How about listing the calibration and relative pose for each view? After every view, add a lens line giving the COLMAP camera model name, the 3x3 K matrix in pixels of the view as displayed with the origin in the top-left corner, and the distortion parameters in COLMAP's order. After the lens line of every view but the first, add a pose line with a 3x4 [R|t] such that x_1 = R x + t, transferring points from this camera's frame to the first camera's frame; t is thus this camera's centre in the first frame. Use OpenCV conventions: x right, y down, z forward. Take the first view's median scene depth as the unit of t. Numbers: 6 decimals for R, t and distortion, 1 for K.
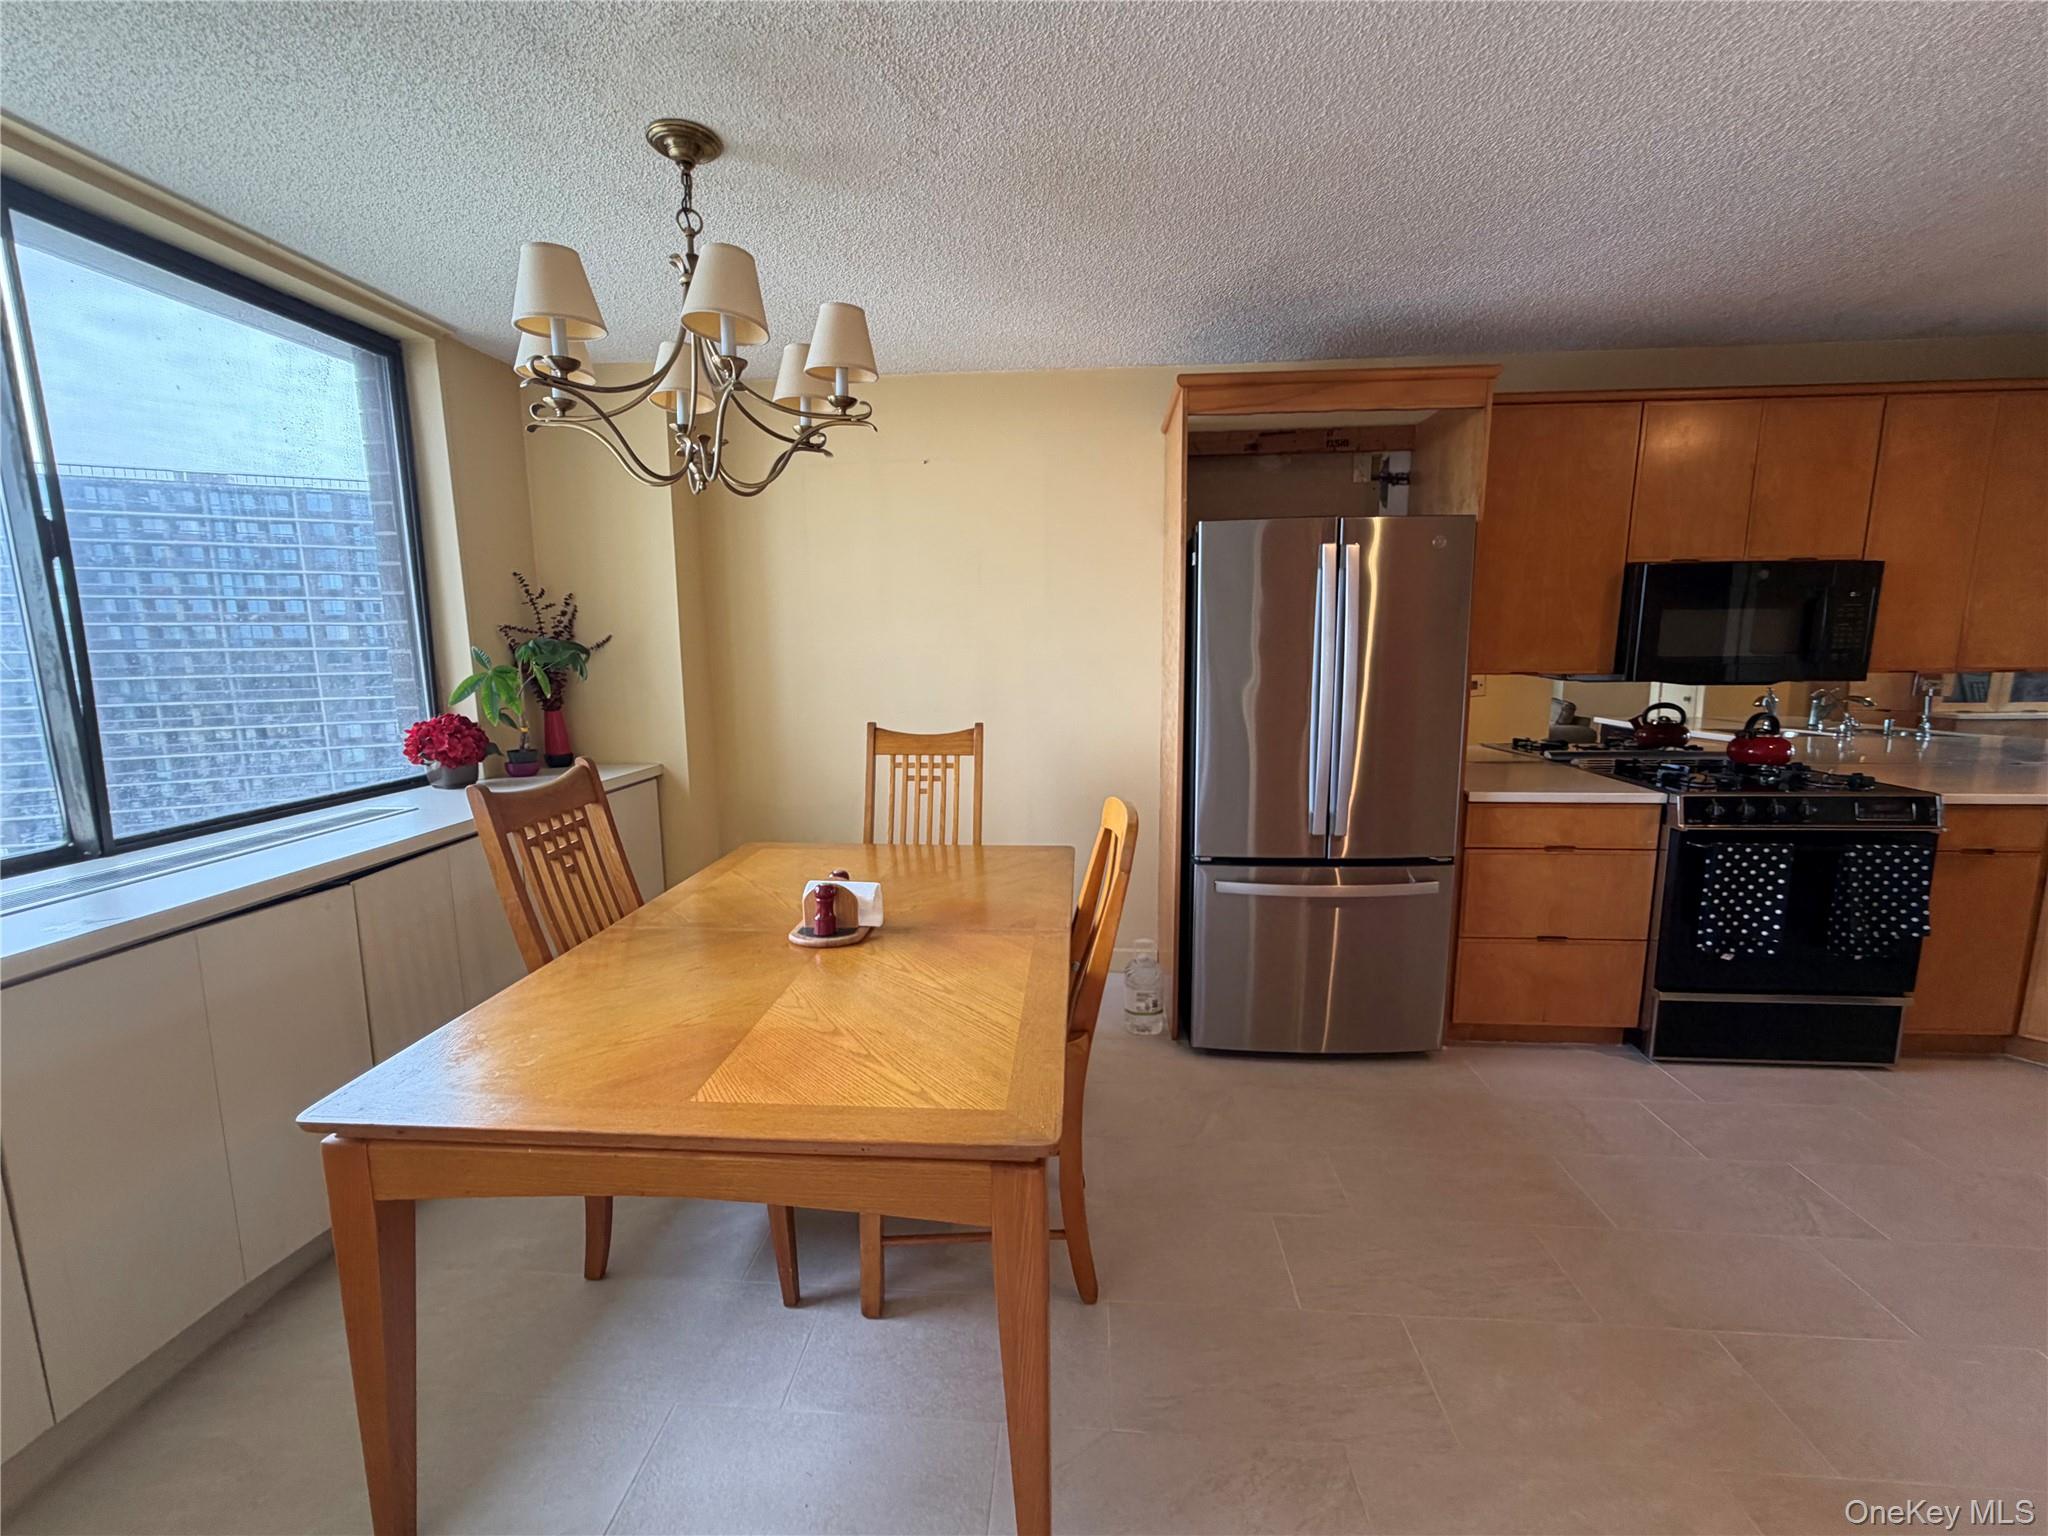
lens RADIAL K [[844.4, 0, 1021.5], [0, 844.4, 768.9], [0, 0, 1]] dist [-0.000412, -0.000225]
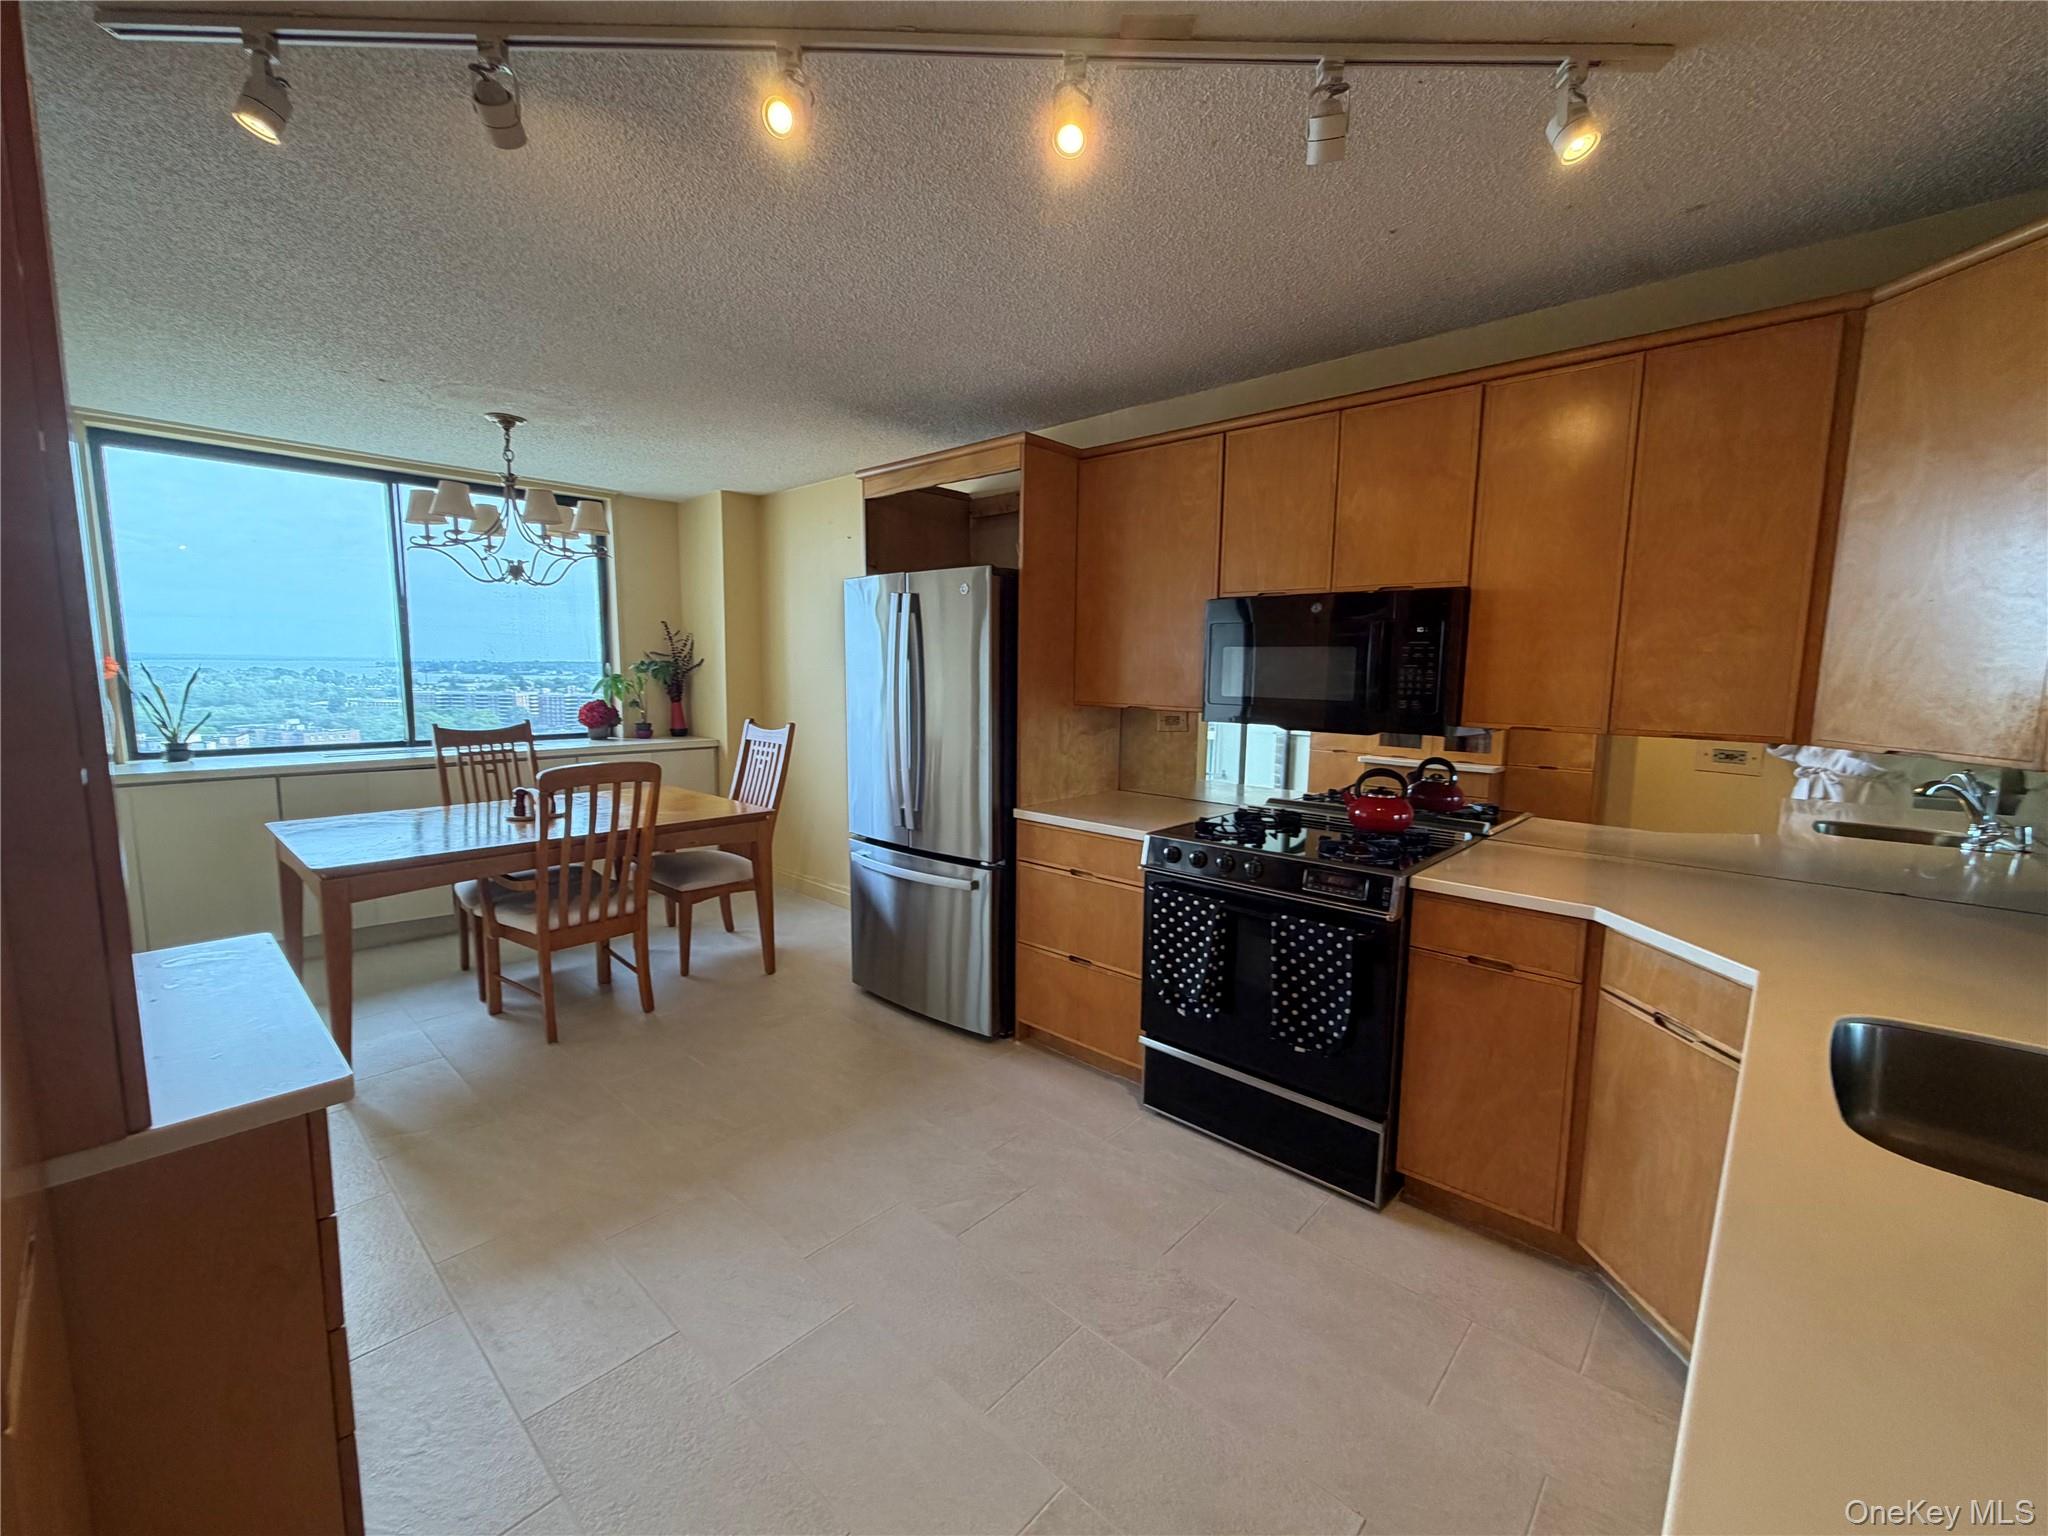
lens RADIAL K [[844.4, 0, 1023.3], [0, 844.4, 775.2], [0, 0, 1]] dist [-0.000412, -0.000225]
pose [[0.784820, 0.099542, -0.611677, 1.214420], [-0.115122, 0.993254, 0.013930, -0.033392], [0.608937, 0.059485, 0.790985, 0.121362]]
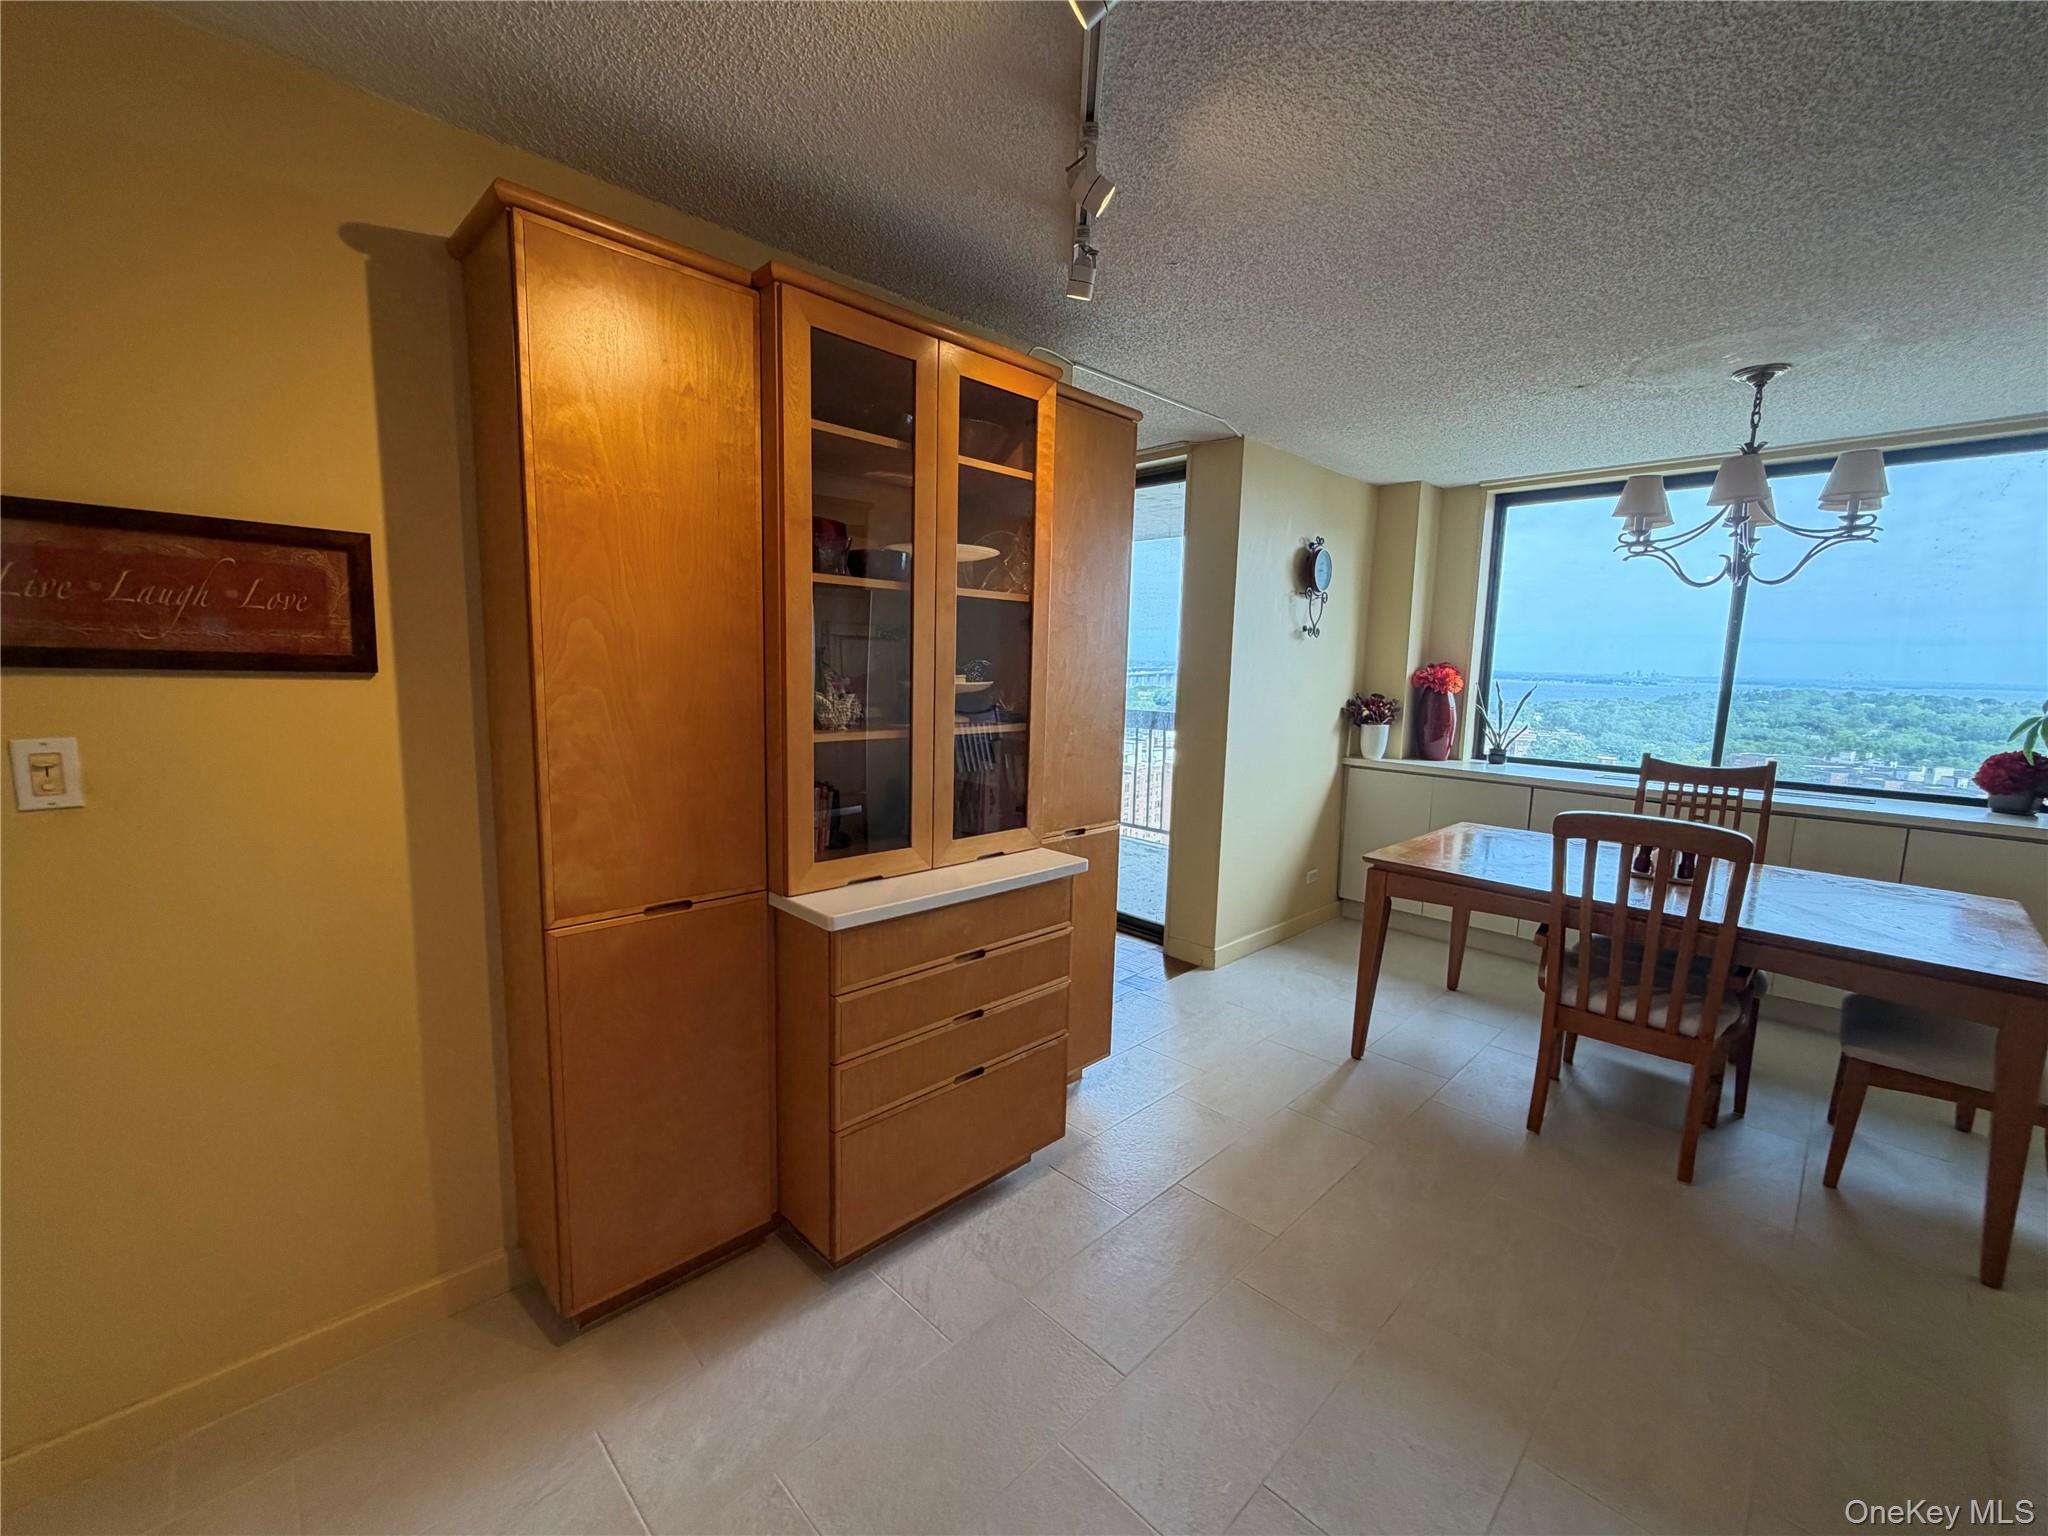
lens RADIAL K [[844.4, 0, 1020.2], [0, 844.4, 769.9], [0, 0, 1]] dist [-0.000412, -0.000225]
pose [[-0.660406, 0.089035, -0.745611, 1.119291], [-0.133339, 0.963261, 0.233127, -0.127299], [0.738975, 0.253378, -0.624272, 0.722847]]
